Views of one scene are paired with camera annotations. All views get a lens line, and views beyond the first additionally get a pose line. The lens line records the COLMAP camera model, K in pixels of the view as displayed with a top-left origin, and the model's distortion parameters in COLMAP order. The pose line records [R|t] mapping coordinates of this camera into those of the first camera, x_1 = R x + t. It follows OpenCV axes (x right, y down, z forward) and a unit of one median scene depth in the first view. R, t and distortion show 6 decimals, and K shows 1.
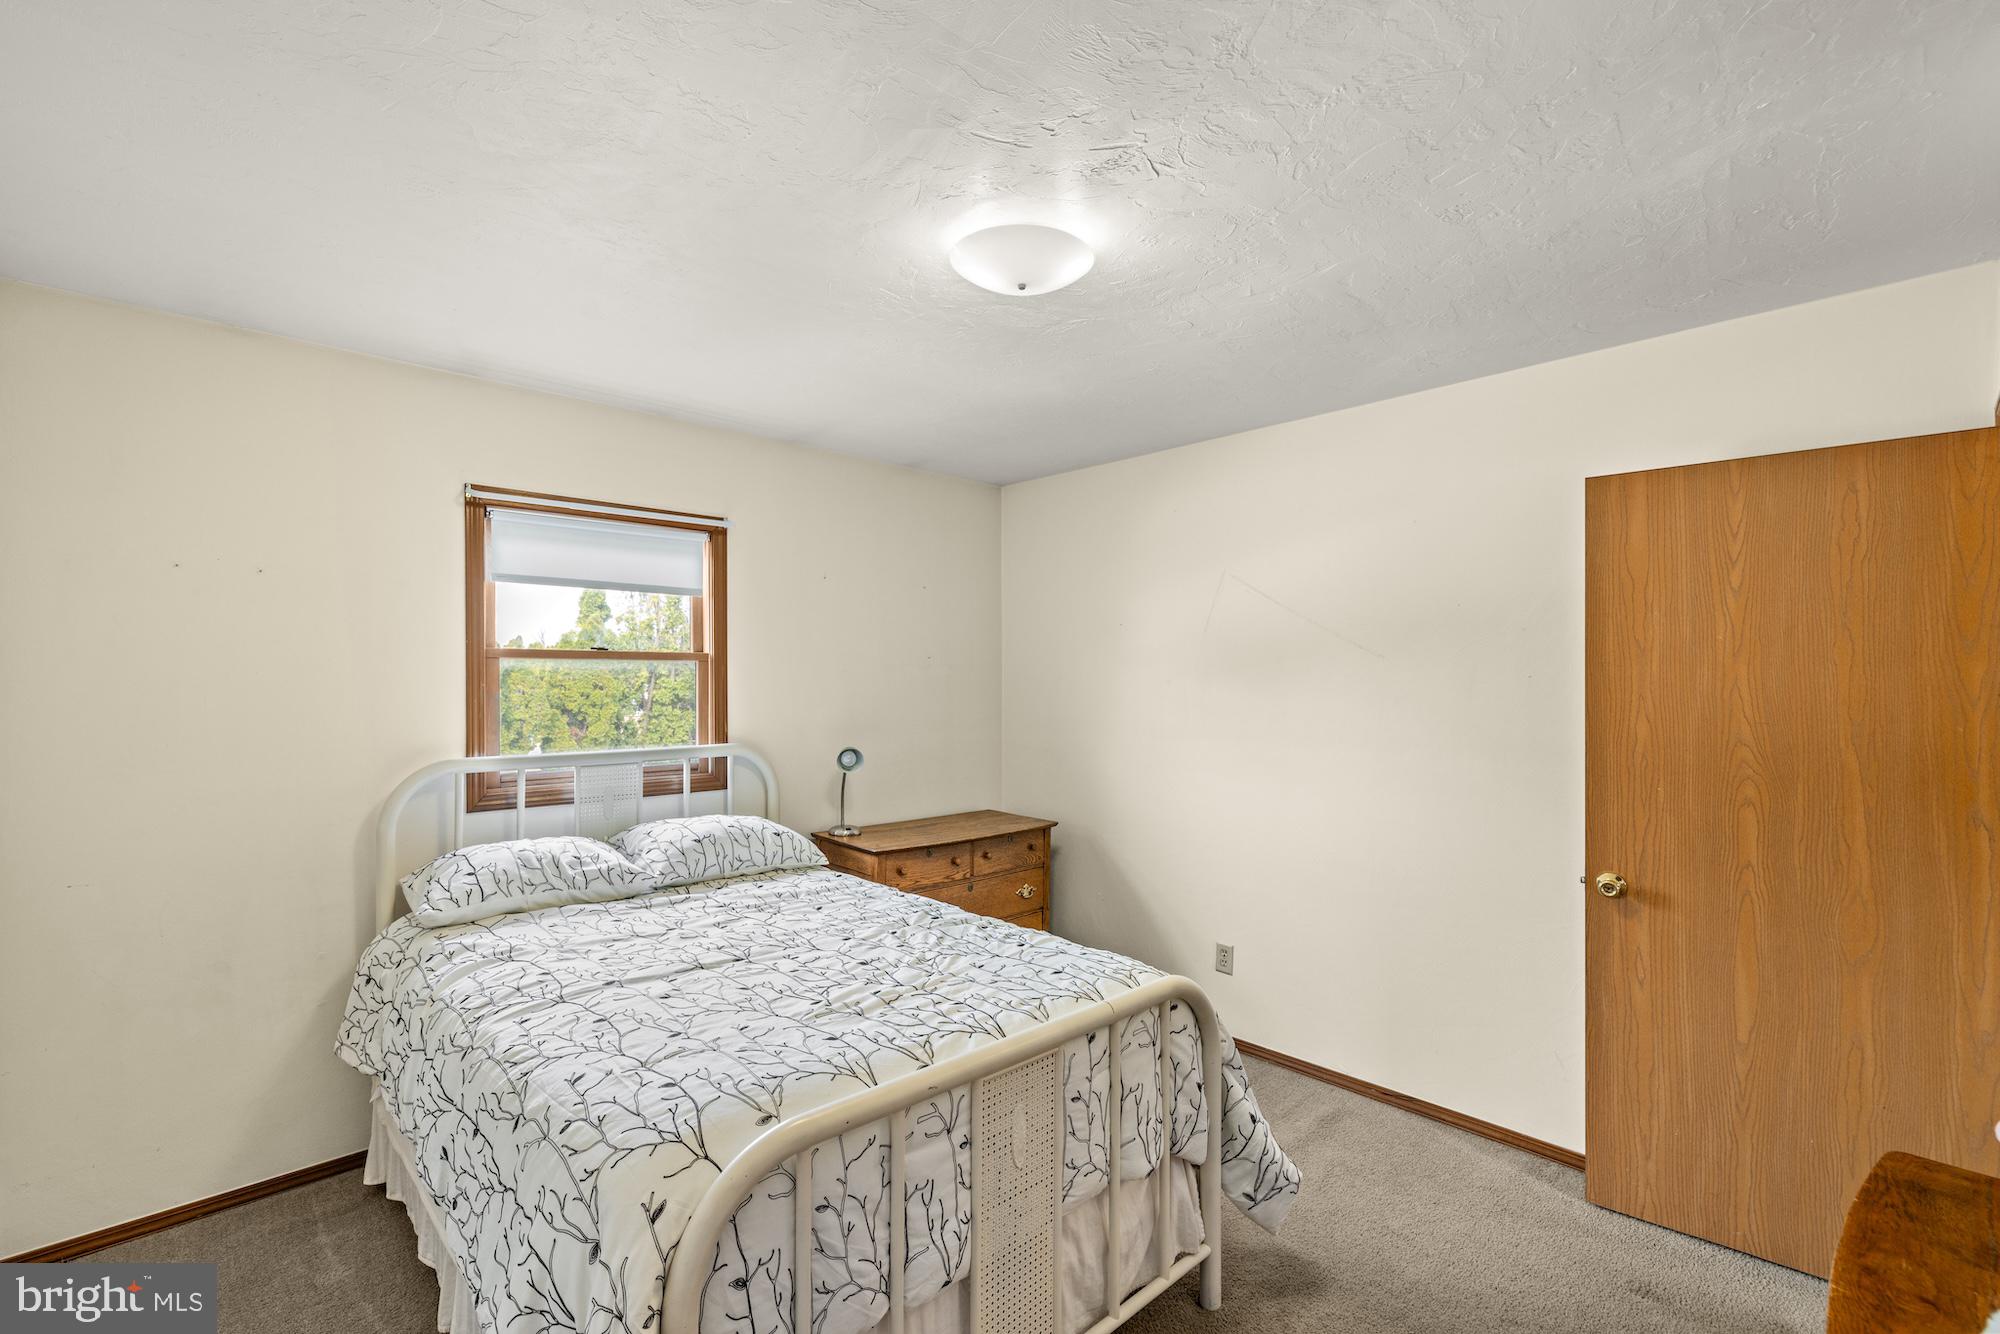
lens RADIAL K [[853.7, 0, 996.9], [0, 853.7, 684.3], [0, 0, 1]] dist [0.005206, 0.000593]
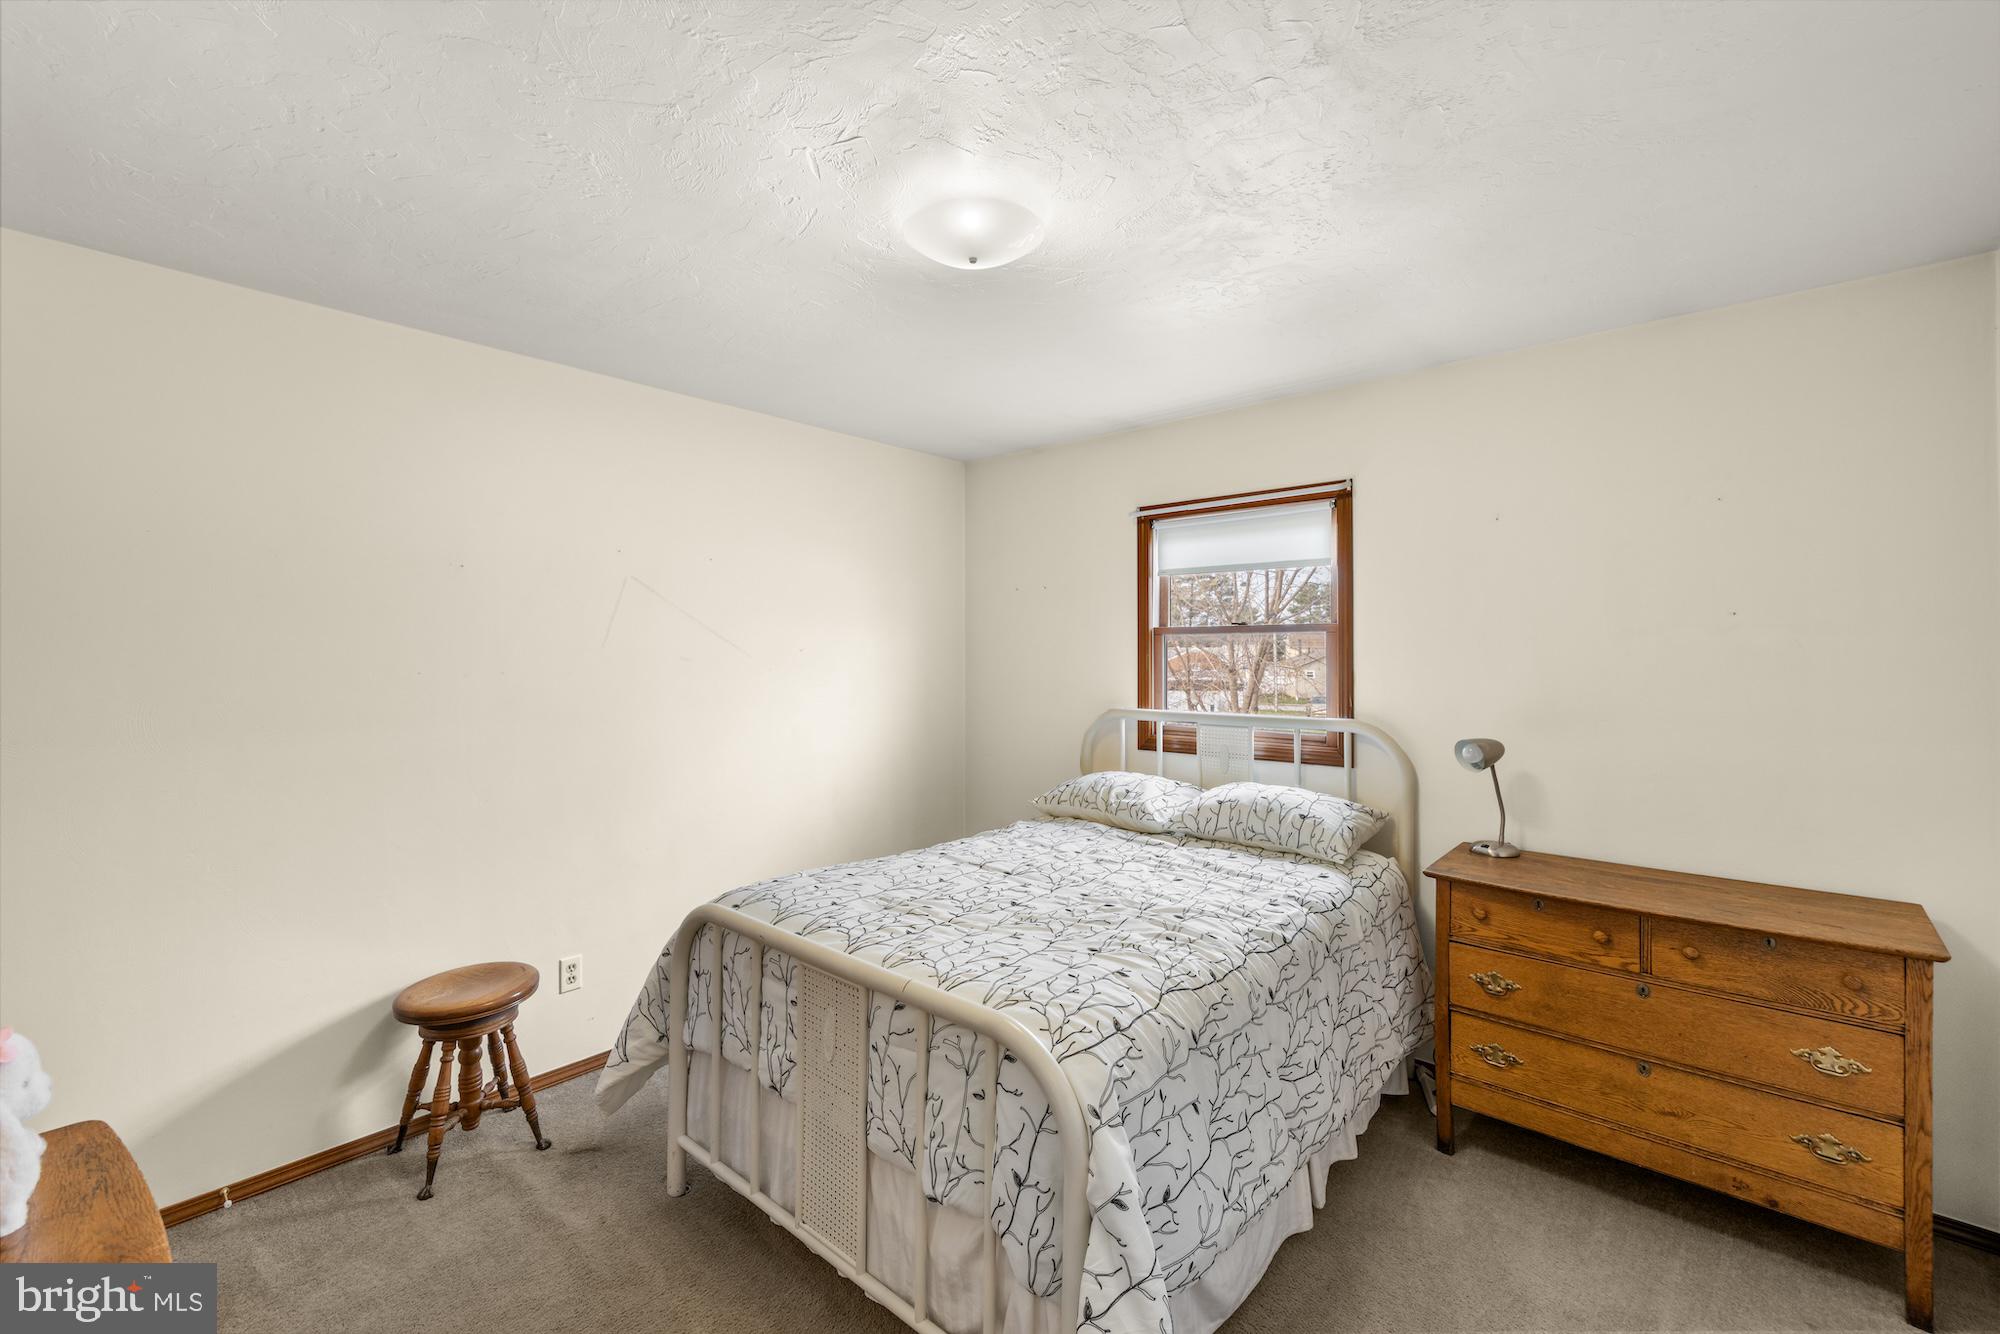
lens RADIAL K [[853.7, 0, 998.3], [0, 853.7, 652.7], [0, 0, 1]] dist [0.005206, 0.000593]
pose [[0.099336, -0.001068, -0.995053, 0.709227], [-0.003777, 0.999992, -0.001451, -0.000538], [0.995047, 0.003902, 0.099331, 0.641529]]
